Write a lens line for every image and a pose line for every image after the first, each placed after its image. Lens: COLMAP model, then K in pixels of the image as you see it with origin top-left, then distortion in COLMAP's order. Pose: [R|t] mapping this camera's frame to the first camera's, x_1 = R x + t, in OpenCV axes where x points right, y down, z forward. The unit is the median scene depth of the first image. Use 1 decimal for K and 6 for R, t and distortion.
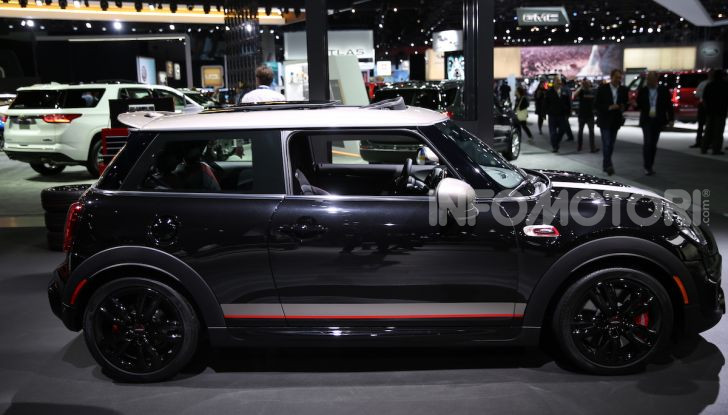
lens RADIAL K [[723.4, 0, 364.0], [0, 723.4, 207.5], [0, 0, 1]] dist [0.000296, 0.004348]
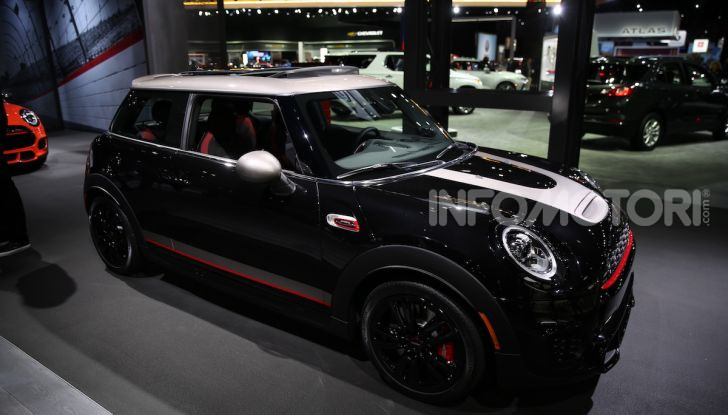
lens RADIAL K [[505.0, 0, 364.0], [0, 505.0, 207.5], [0, 0, 1]] dist [-0.042733, 0.001639]
pose [[0.828685, 0.177714, -0.530753, 0.541288], [-0.108604, 0.981287, 0.159001, -0.080094], [0.549078, -0.074120, 0.832478, 0.448357]]
